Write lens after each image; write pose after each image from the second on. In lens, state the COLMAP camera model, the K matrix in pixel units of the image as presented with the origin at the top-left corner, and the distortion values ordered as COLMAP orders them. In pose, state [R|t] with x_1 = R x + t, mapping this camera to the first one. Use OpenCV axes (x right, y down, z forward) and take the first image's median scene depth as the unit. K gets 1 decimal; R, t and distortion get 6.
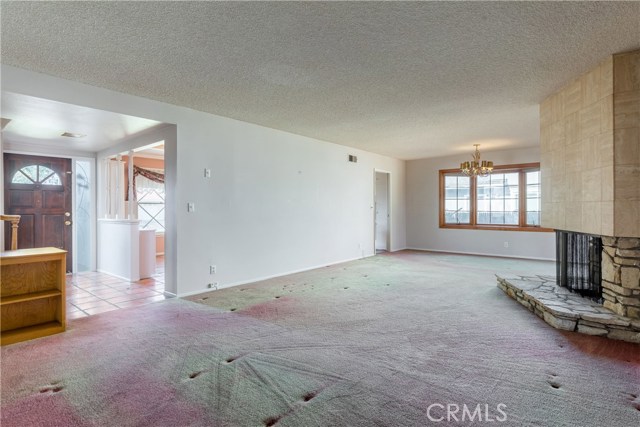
lens RADIAL K [[336.6, 0, 320.0], [0, 336.6, 213.5], [0, 0, 1]] dist [0.002360, 0.000165]
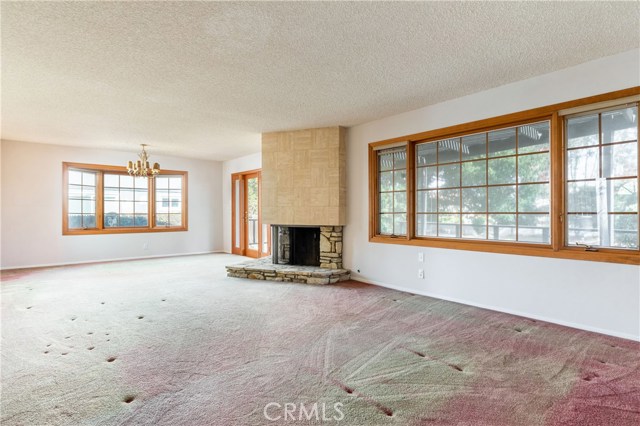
lens RADIAL K [[336.6, 0, 320.0], [0, 336.6, 213.0], [0, 0, 1]] dist [0.002360, 0.000165]
pose [[0.159090, 0.001637, 0.987263, -0.850958], [0.013541, 0.999901, -0.003840, 0.005450], [-0.987171, 0.013980, 0.159052, 0.725115]]
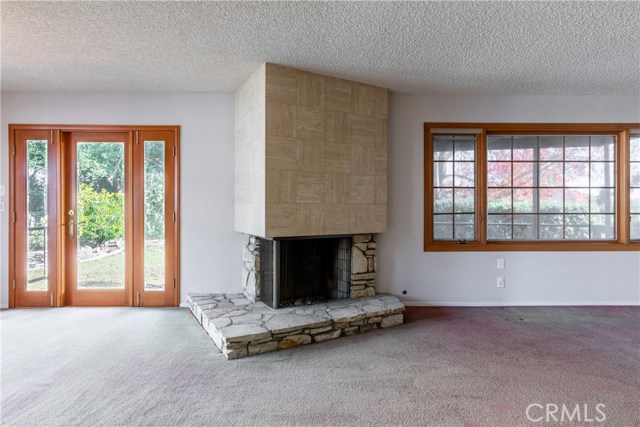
lens RADIAL K [[329.2, 0, 319.6], [0, 329.2, 212.8], [0, 0, 1]] dist [0.003128, 0.000249]
pose [[-0.640001, 0.009769, 0.768312, 0.068546], [0.020350, 0.999784, 0.004239, -0.014067], [-0.768104, 0.018348, -0.640062, 1.778879]]
